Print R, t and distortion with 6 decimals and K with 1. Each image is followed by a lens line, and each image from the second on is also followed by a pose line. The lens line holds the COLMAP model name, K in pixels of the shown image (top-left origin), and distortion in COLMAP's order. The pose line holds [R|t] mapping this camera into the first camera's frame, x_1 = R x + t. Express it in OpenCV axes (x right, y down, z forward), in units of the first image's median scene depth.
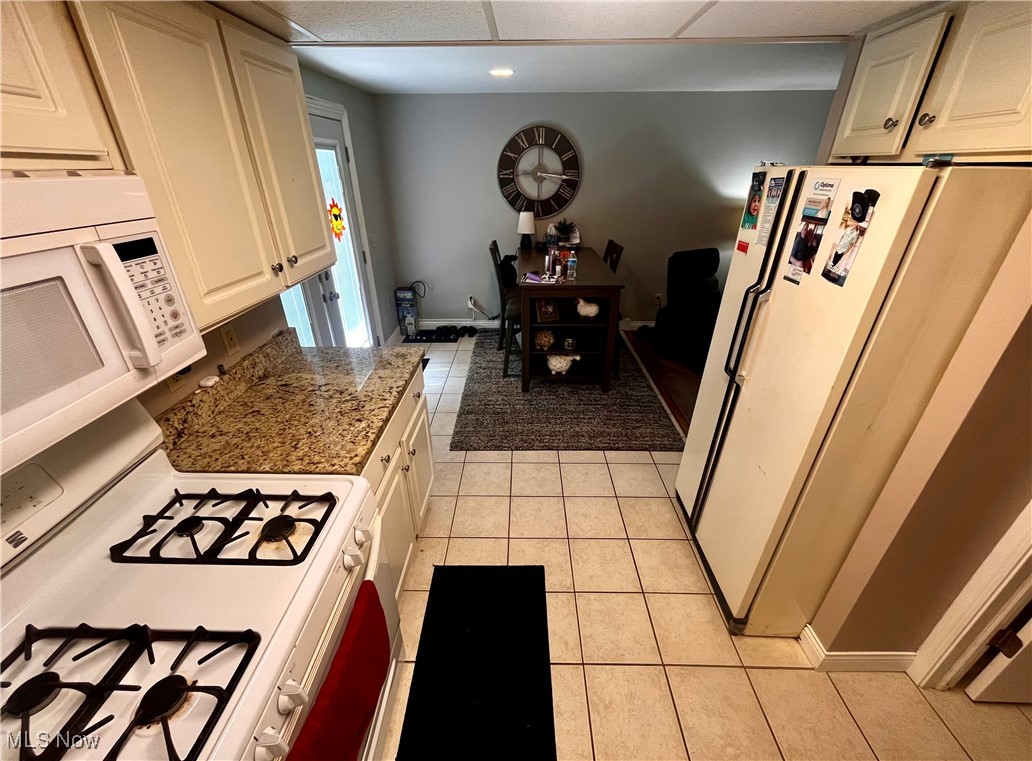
lens RADIAL K [[416.3, 0, 516.8], [0, 416.3, 386.1], [0, 0, 1]] dist [-0.000504, 0.000075]
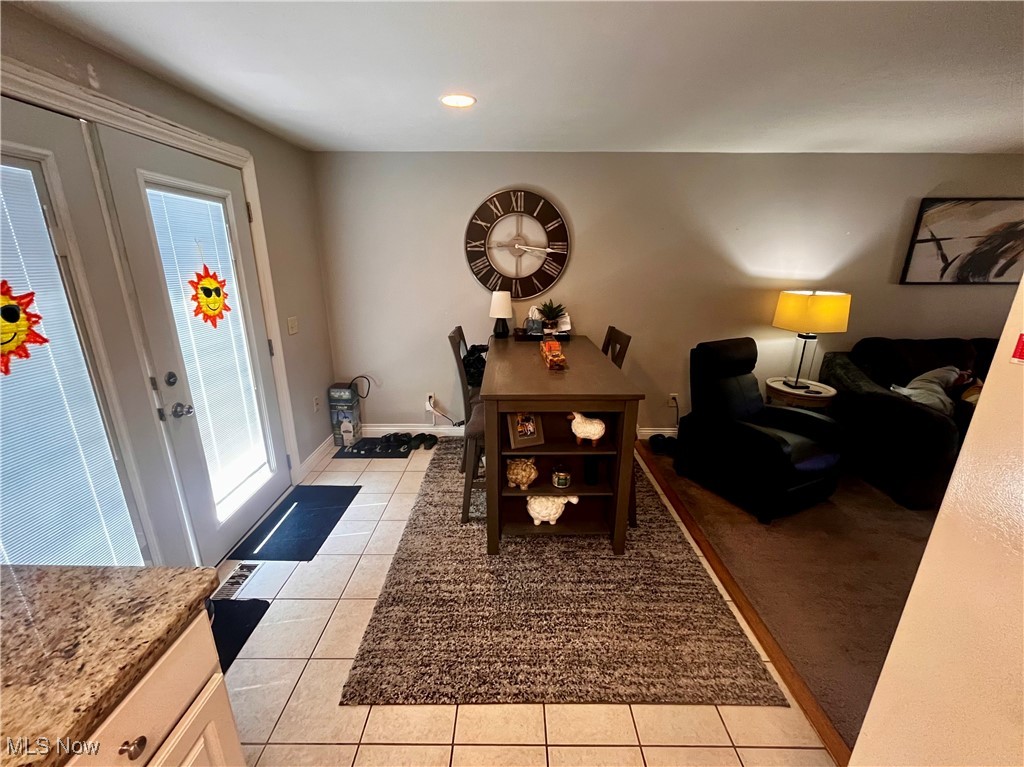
lens RADIAL K [[415.8, 0, 510.5], [0, 415.8, 382.8], [0, 0, 1]] dist [-0.001295, -0.000270]
pose [[0.999942, 0.004821, 0.009649, 0.043422], [-0.002809, 0.980082, -0.198573, -0.125143], [-0.010415, 0.198534, 0.980039, 0.352032]]
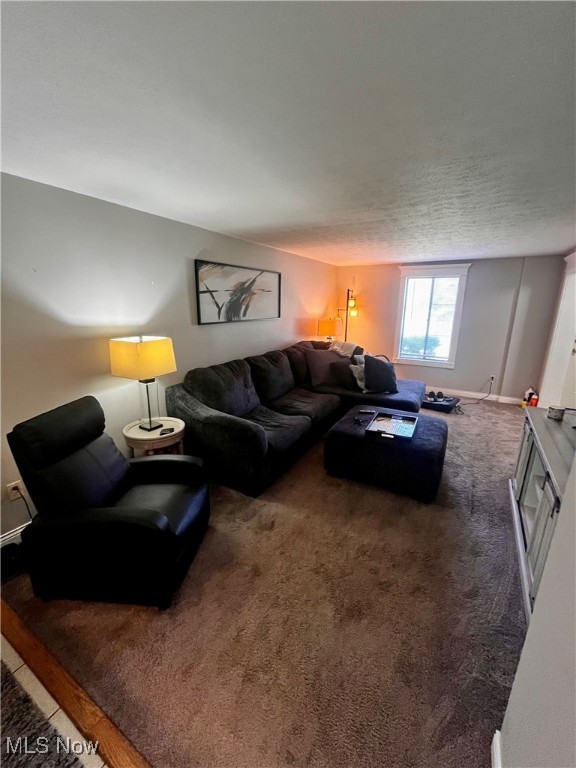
lens RADIAL K [[311.8, 0, 289.0], [0, 311.8, 383.2], [0, 0, 1]] dist [-0.001295, -0.000270]
pose [[0.486455, -0.205738, 0.849137, 0.269131], [0.401741, 0.915716, -0.008281, -0.273875], [-0.775864, 0.345161, 0.528108, 0.611248]]
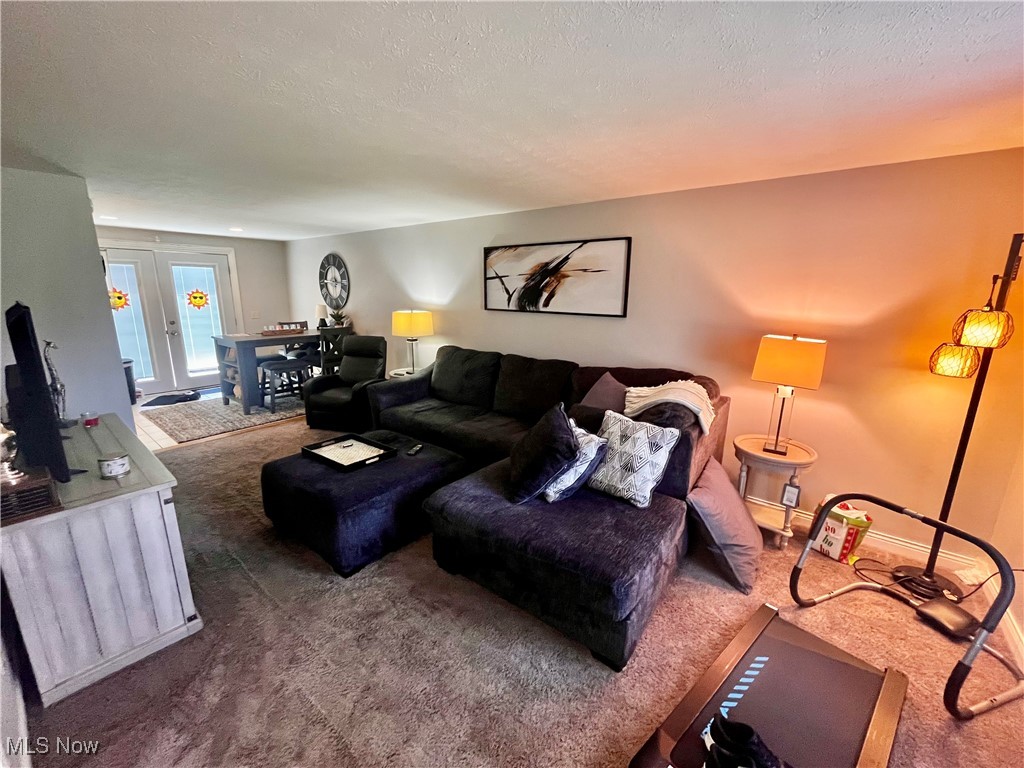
lens RADIAL K [[415.8, 0, 510.5], [0, 415.8, 383.3], [0, 0, 1]] dist [-0.001295, -0.000270]
pose [[0.790107, 0.152712, -0.593641, 1.915384], [-0.305152, 0.937924, -0.164865, -0.143396], [0.531613, 0.311412, 0.787661, 0.341213]]
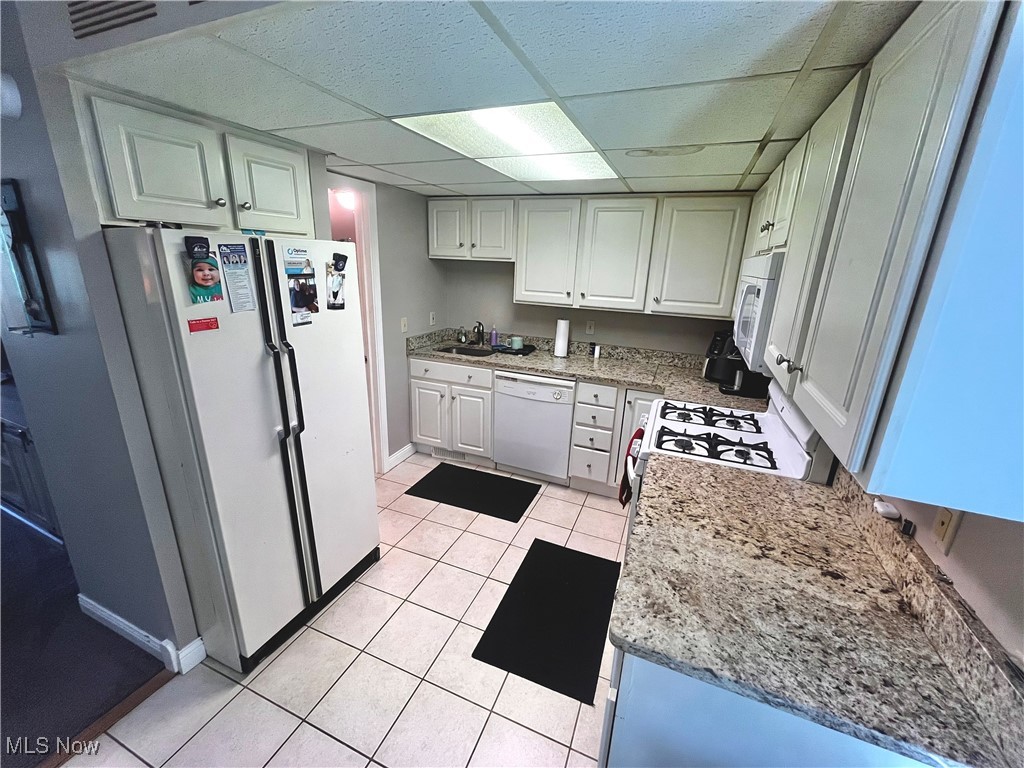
lens RADIAL K [[415.8, 0, 510.5], [0, 415.8, 383.3], [0, 0, 1]] dist [-0.001295, -0.000270]
pose [[-0.929092, -0.131336, 0.345744, -0.154637], [0.145844, 0.728971, 0.668827, -0.367524], [-0.339879, 0.671827, -0.658127, 0.735204]]
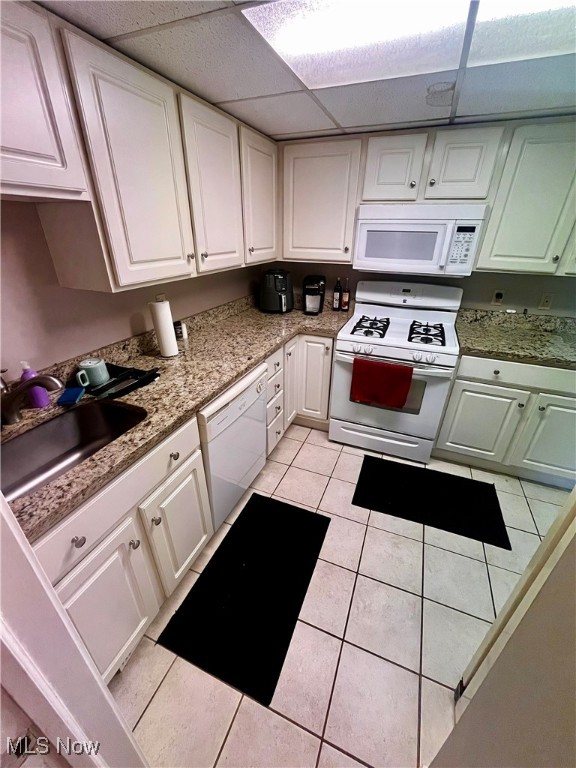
lens RADIAL K [[311.8, 0, 289.0], [0, 311.8, 383.2], [0, 0, 1]] dist [-0.001295, -0.000270]
pose [[-0.362225, 0.417198, -0.833510, 0.501812], [-0.444493, 0.708691, 0.547889, -0.053314], [0.819280, 0.568948, -0.071264, 0.194322]]
